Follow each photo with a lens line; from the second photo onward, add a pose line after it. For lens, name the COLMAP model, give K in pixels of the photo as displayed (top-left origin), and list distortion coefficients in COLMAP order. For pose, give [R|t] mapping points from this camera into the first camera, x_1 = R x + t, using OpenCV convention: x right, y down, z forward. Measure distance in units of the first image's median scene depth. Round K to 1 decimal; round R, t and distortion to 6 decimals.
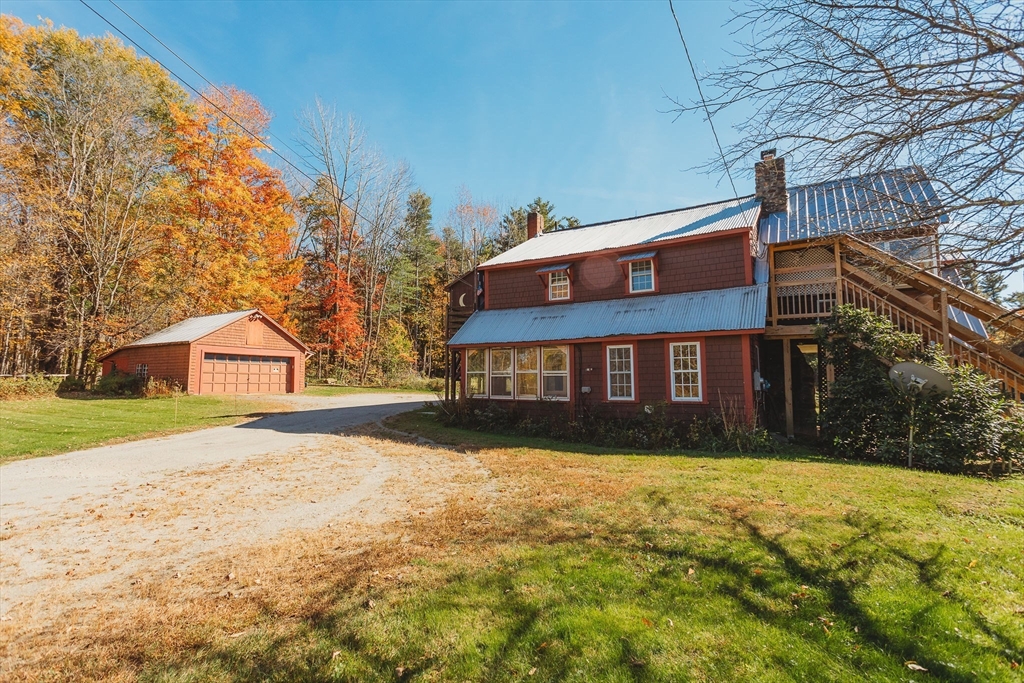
lens RADIAL K [[494.8, 0, 511.7], [0, 494.8, 340.9], [0, 0, 1]] dist [0.003871, 0.001044]
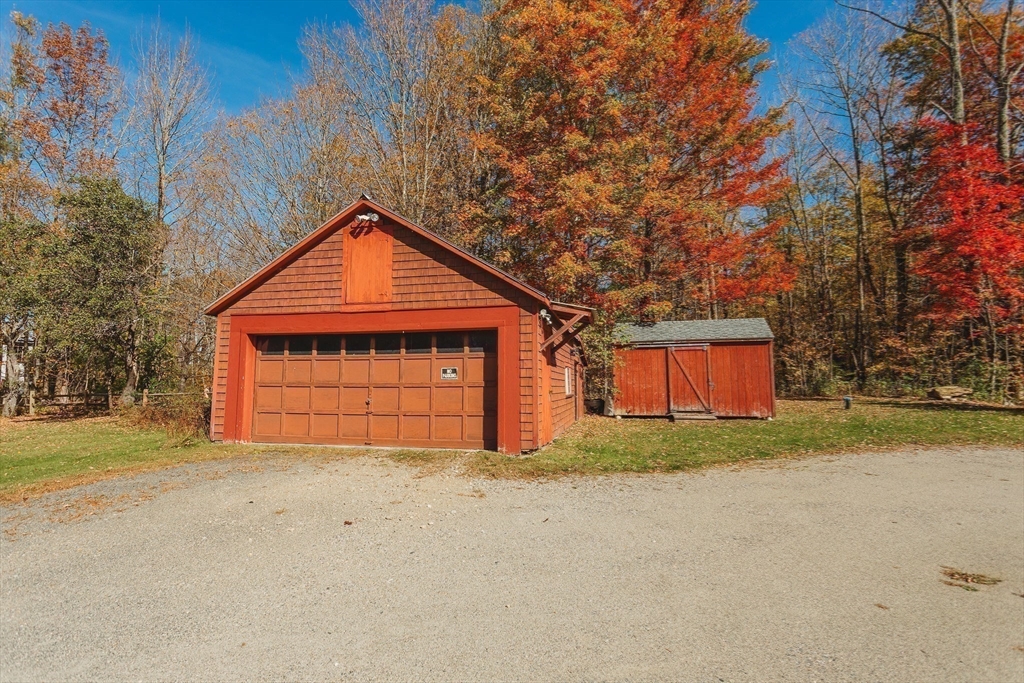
lens RADIAL K [[494.8, 0, 510.1], [0, 494.8, 341.4], [0, 0, 1]] dist [0.003871, 0.001044]
pose [[0.303868, -0.086902, -0.948742, -0.151751], [0.082901, 0.994466, -0.064538, 0.059053], [0.949100, -0.059041, 0.309391, 0.893706]]
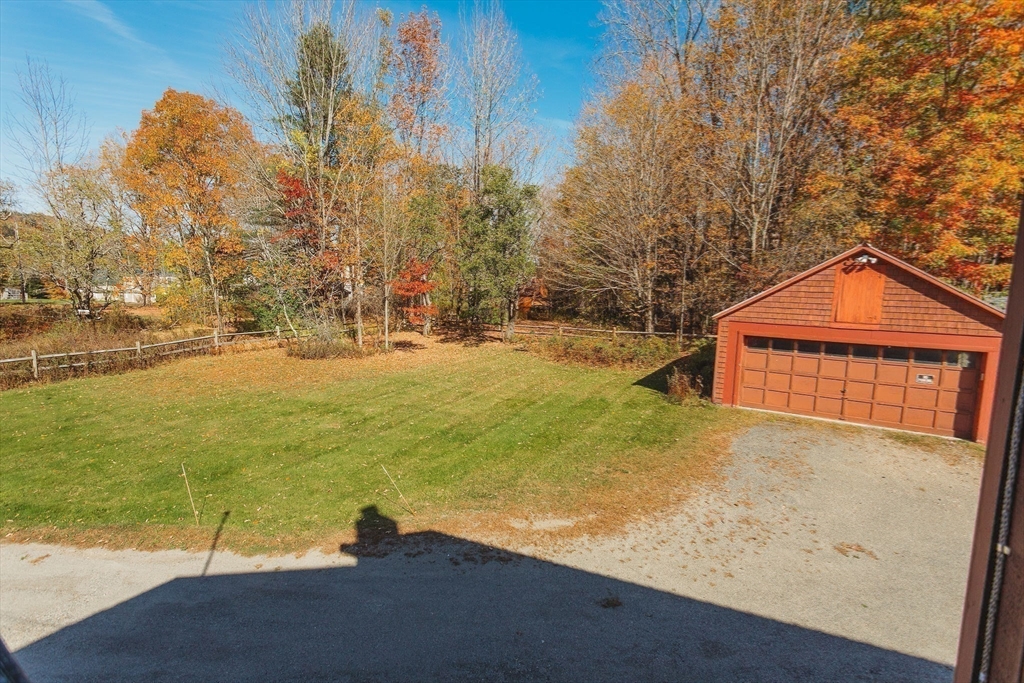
lens RADIAL K [[494.8, 0, 497.8], [0, 494.8, 341.0], [0, 0, 1]] dist [0.003871, 0.001044]
pose [[-0.040773, 0.123982, -0.991446, -0.032185], [0.066859, 0.990386, 0.121099, -0.049153], [0.996929, -0.061349, -0.048670, 0.618012]]
